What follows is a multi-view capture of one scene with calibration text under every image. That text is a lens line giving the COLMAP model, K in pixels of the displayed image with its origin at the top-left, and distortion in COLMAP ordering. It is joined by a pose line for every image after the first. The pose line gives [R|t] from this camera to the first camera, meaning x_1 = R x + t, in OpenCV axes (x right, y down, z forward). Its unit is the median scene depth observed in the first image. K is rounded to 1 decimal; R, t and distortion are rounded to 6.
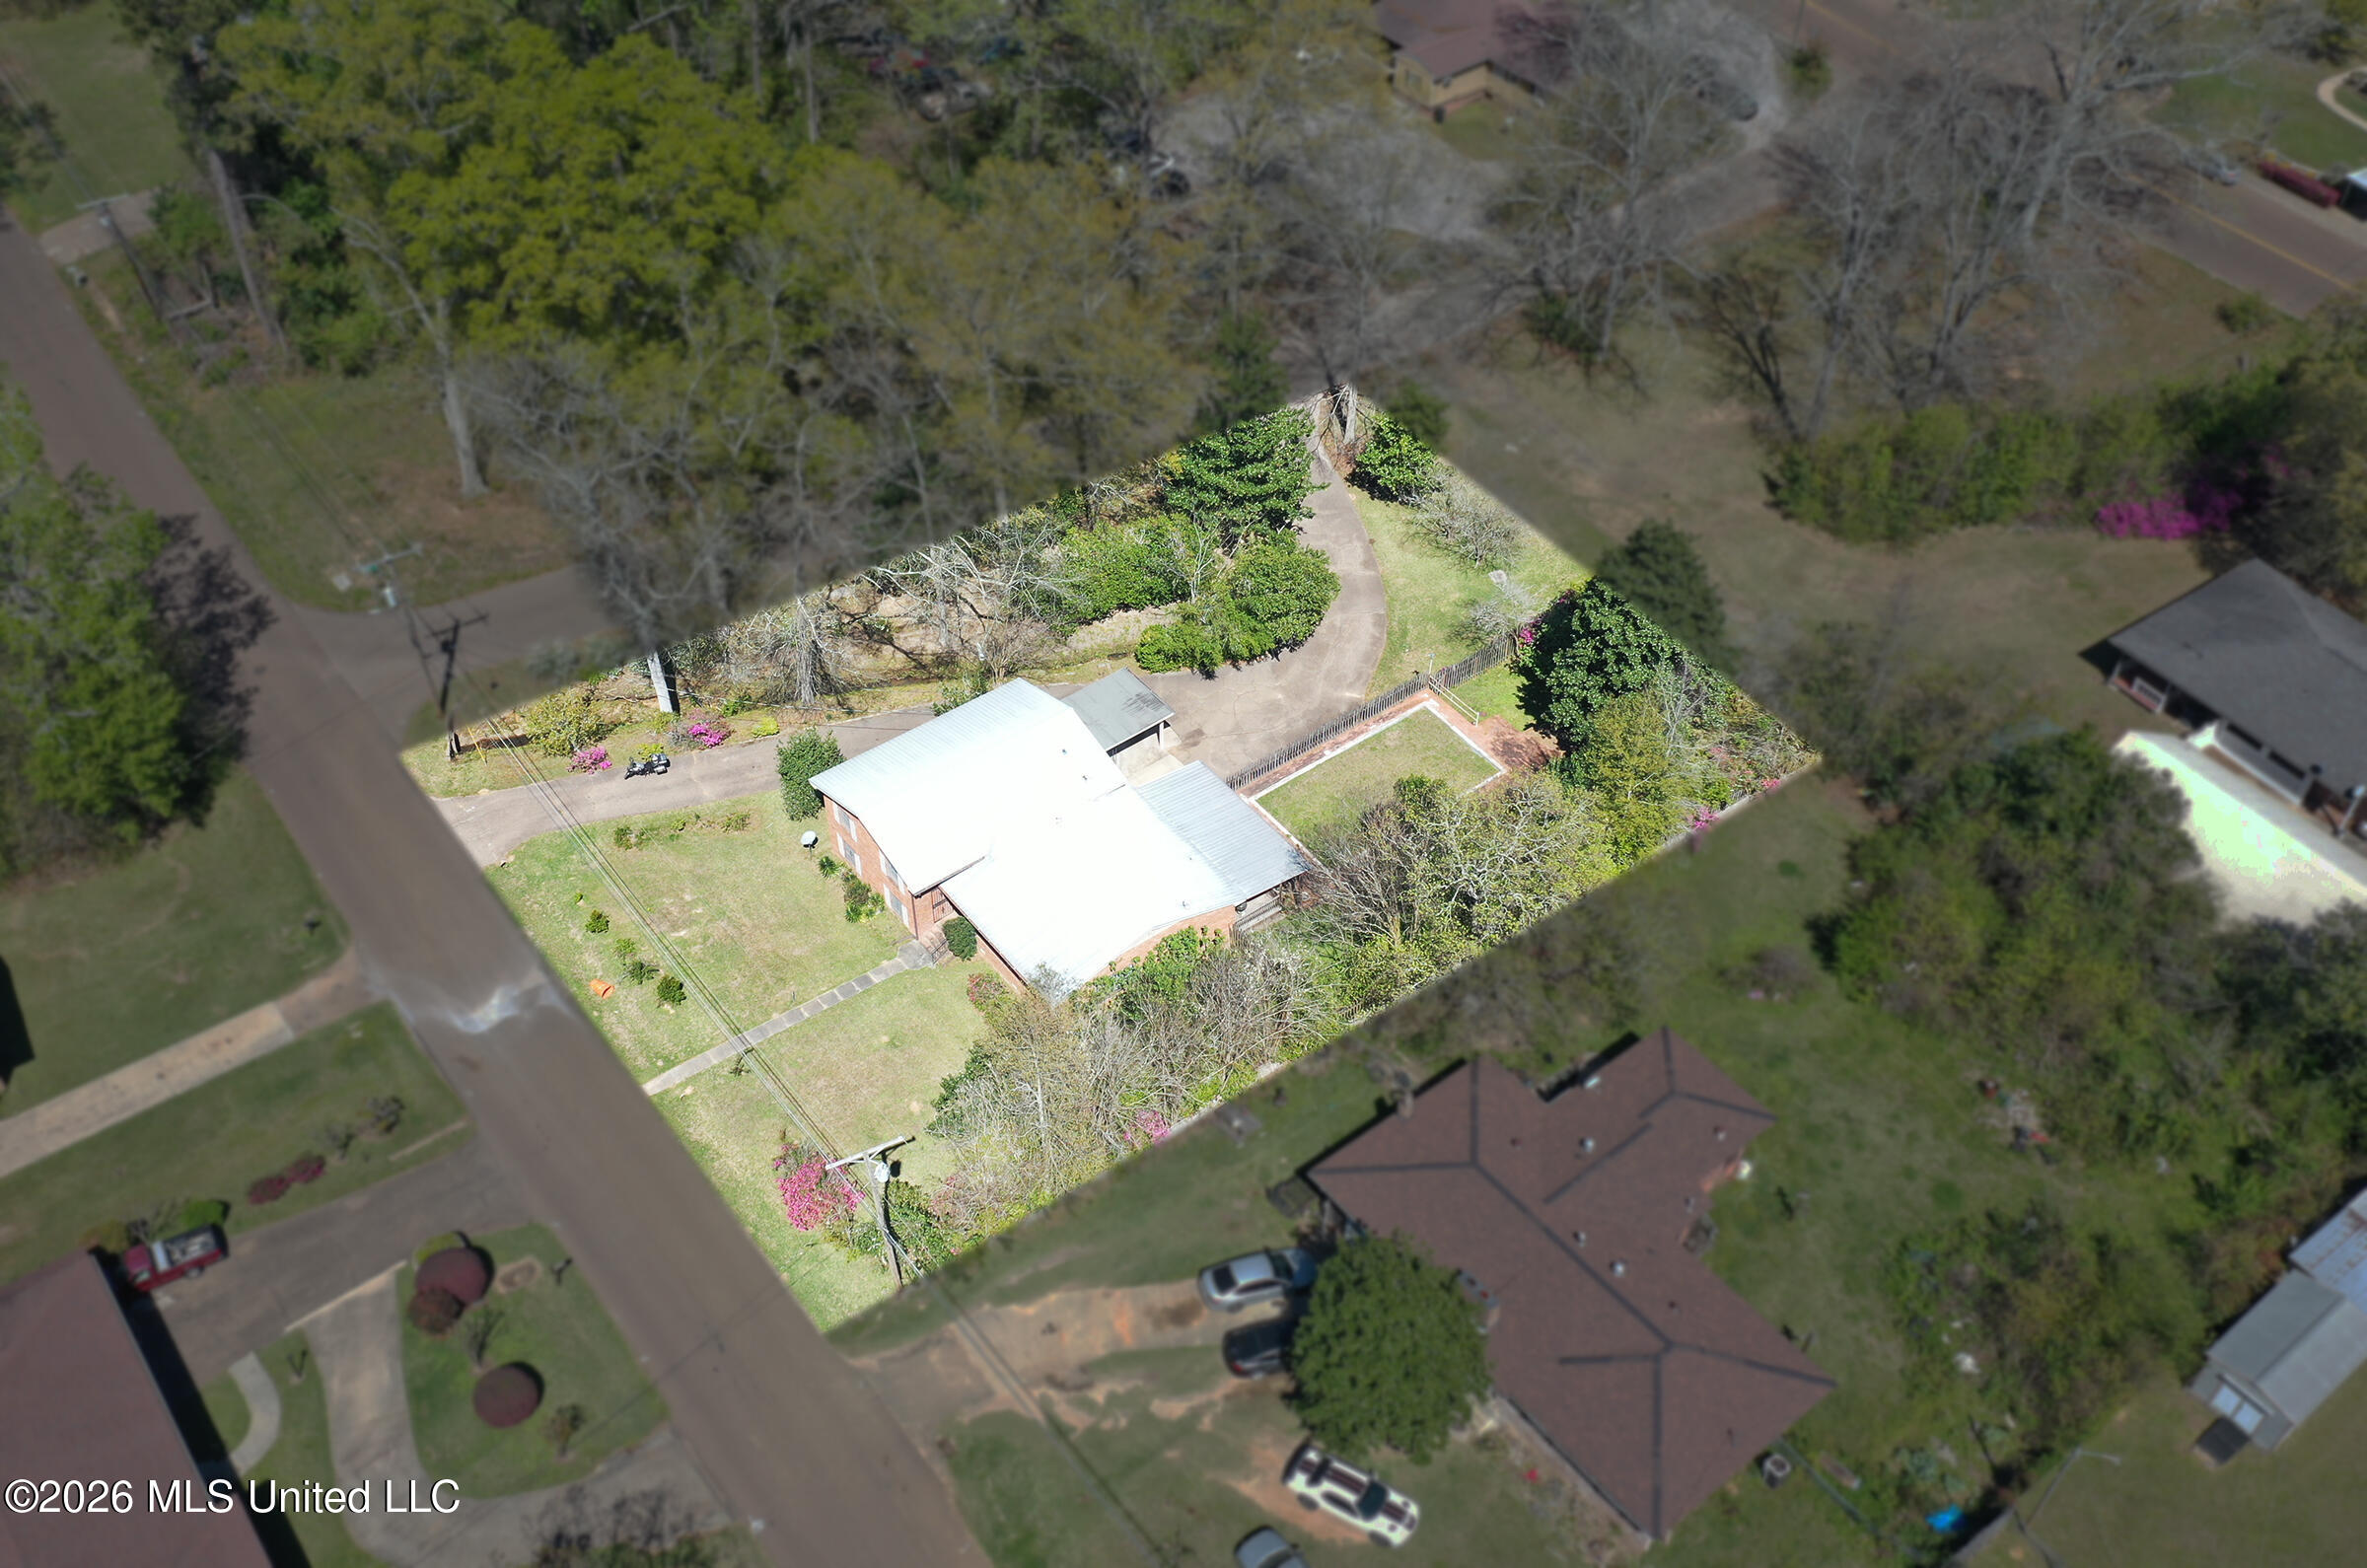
lens RADIAL K [[2196.5, 0, 1183.5], [0, 2196.5, 784.0], [0, 0, 1]] dist [-0.006258, -0.001660]
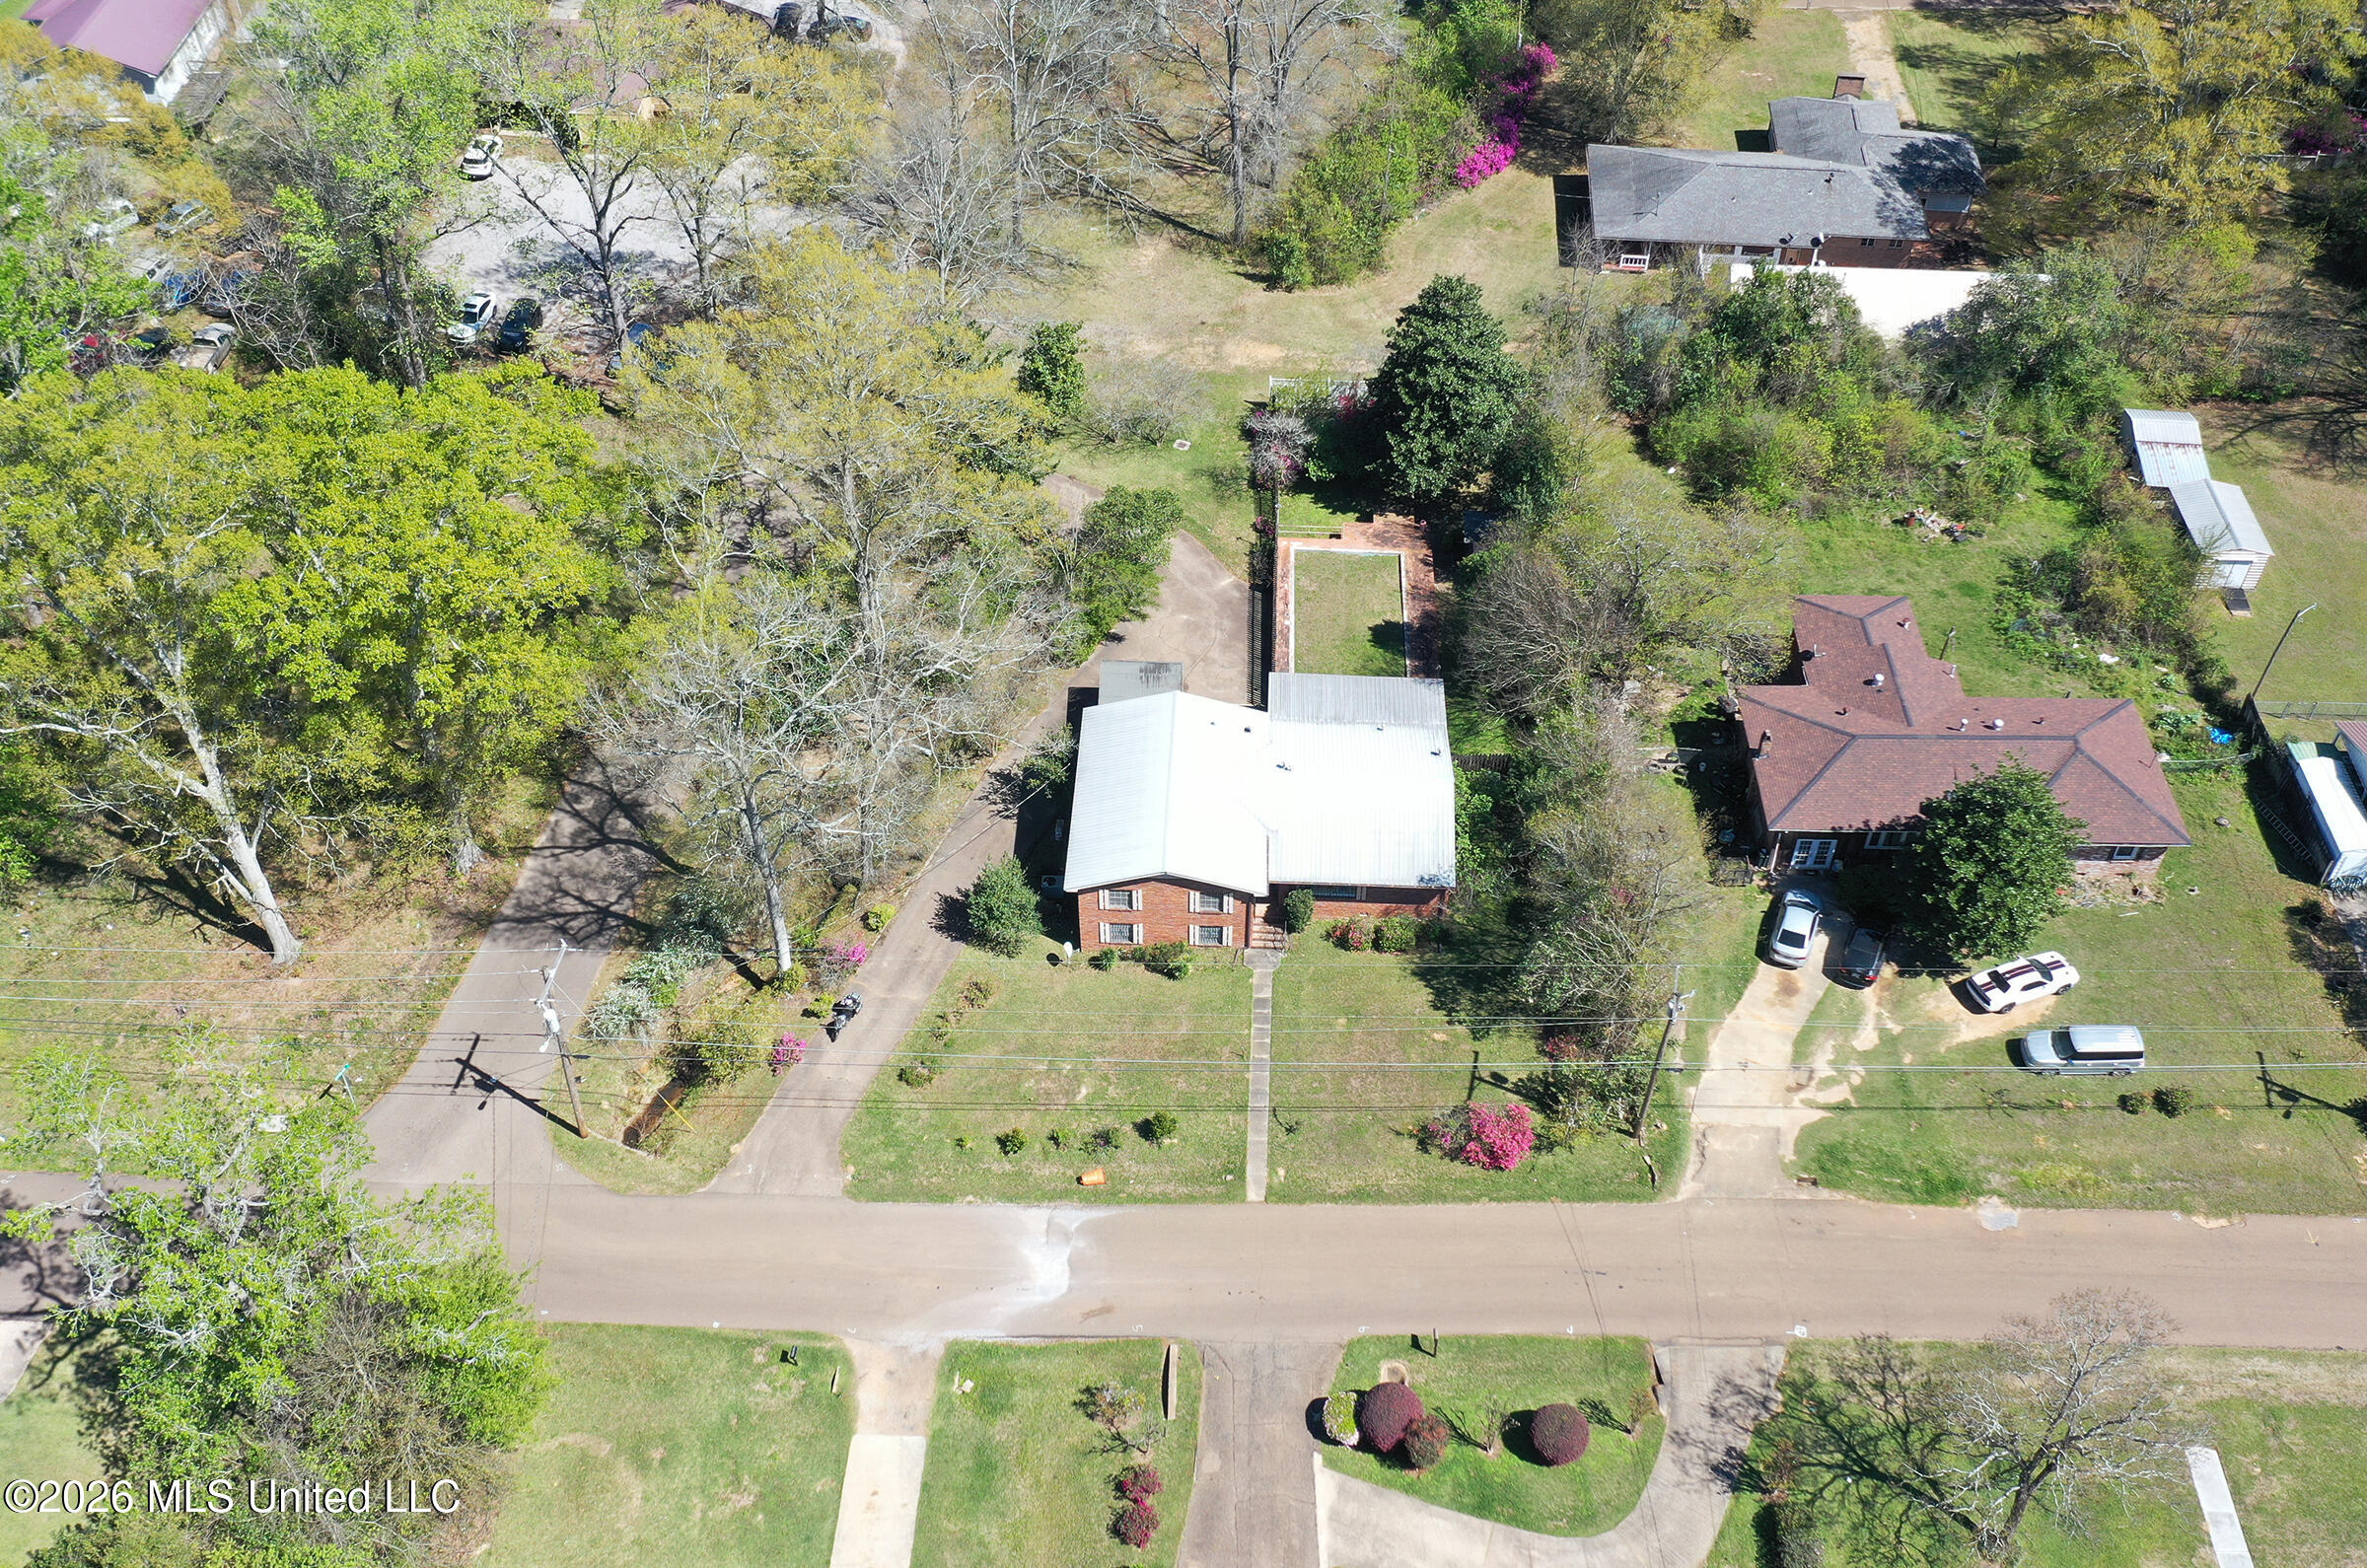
lens RADIAL K [[2196.5, 0, 1183.5], [0, 2196.5, 784.0], [0, 0, 1]] dist [-0.006258, -0.001660]
pose [[0.638904, -0.548545, 0.539351, -0.661575], [0.546082, 0.817214, 0.184267, -0.197052], [-0.541844, 0.176801, 0.821673, 0.187430]]
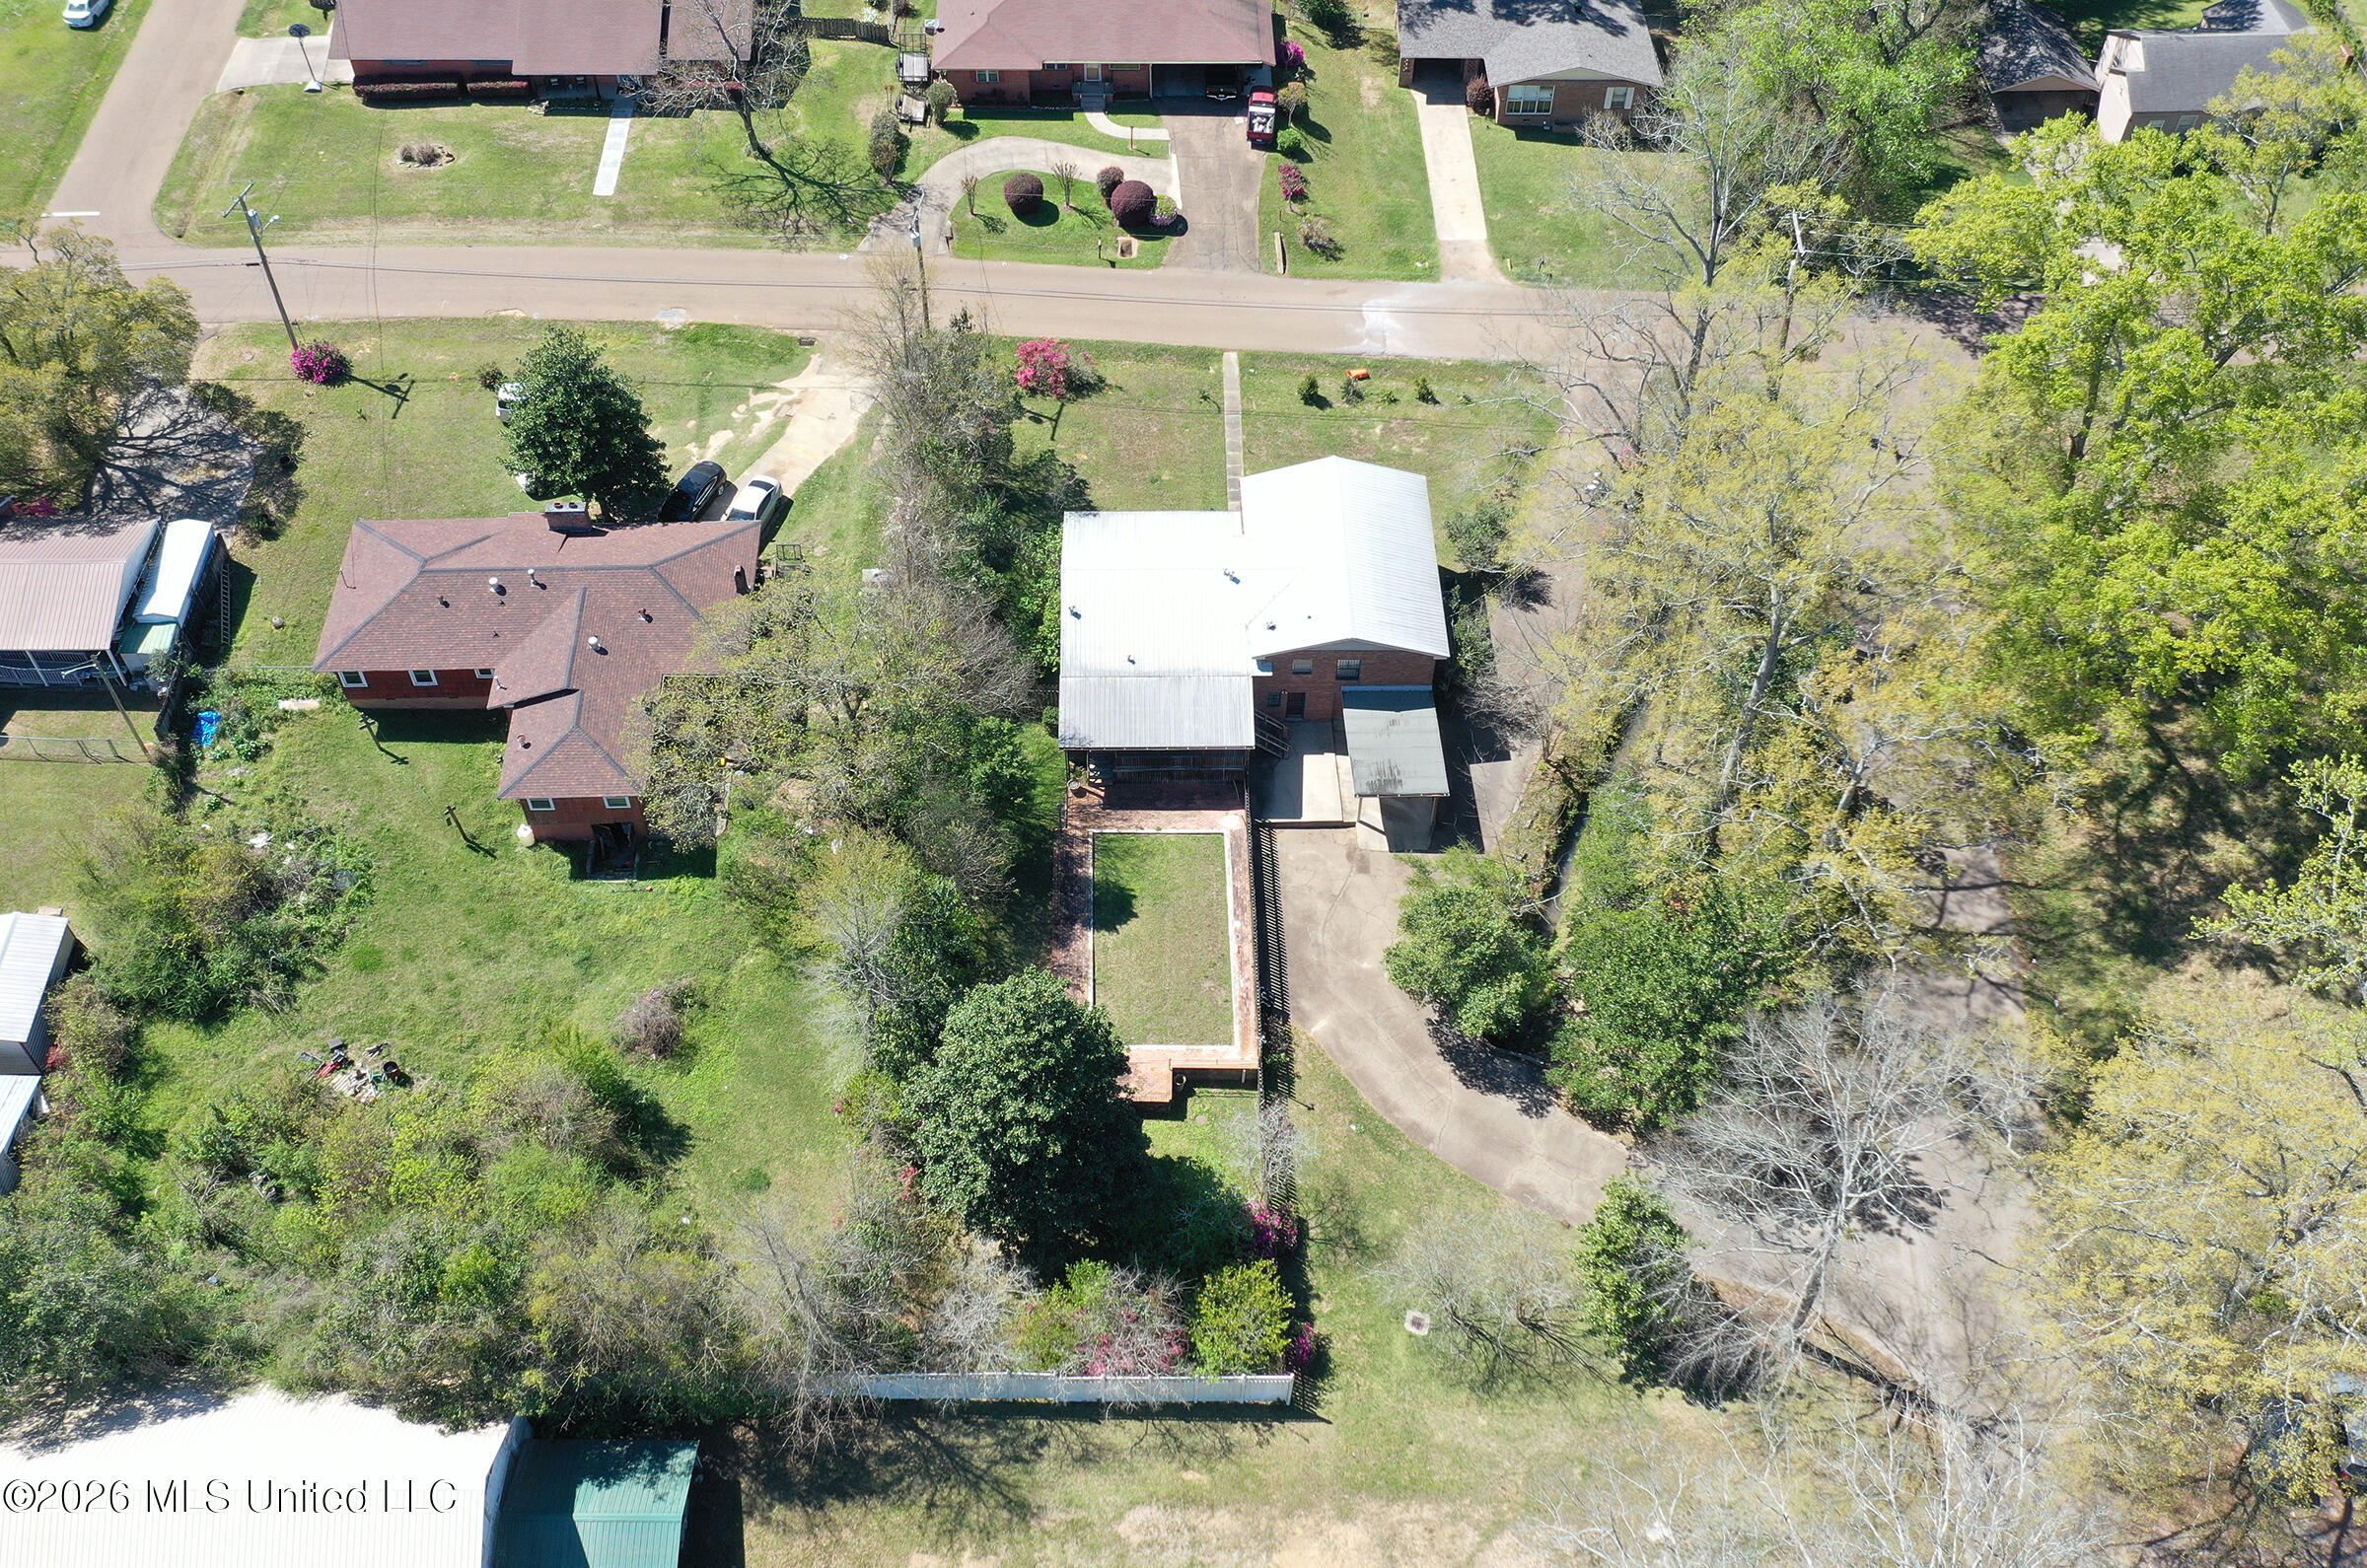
lens RADIAL K [[2196.5, 0, 1183.5], [0, 2196.5, 784.0], [0, 0, 1]] dist [-0.006258, -0.001660]
pose [[-0.587873, 0.613144, -0.527693, 0.564885], [-0.585993, 0.126935, 0.800312, -0.790818], [0.557689, 0.779706, 0.284677, 0.792504]]
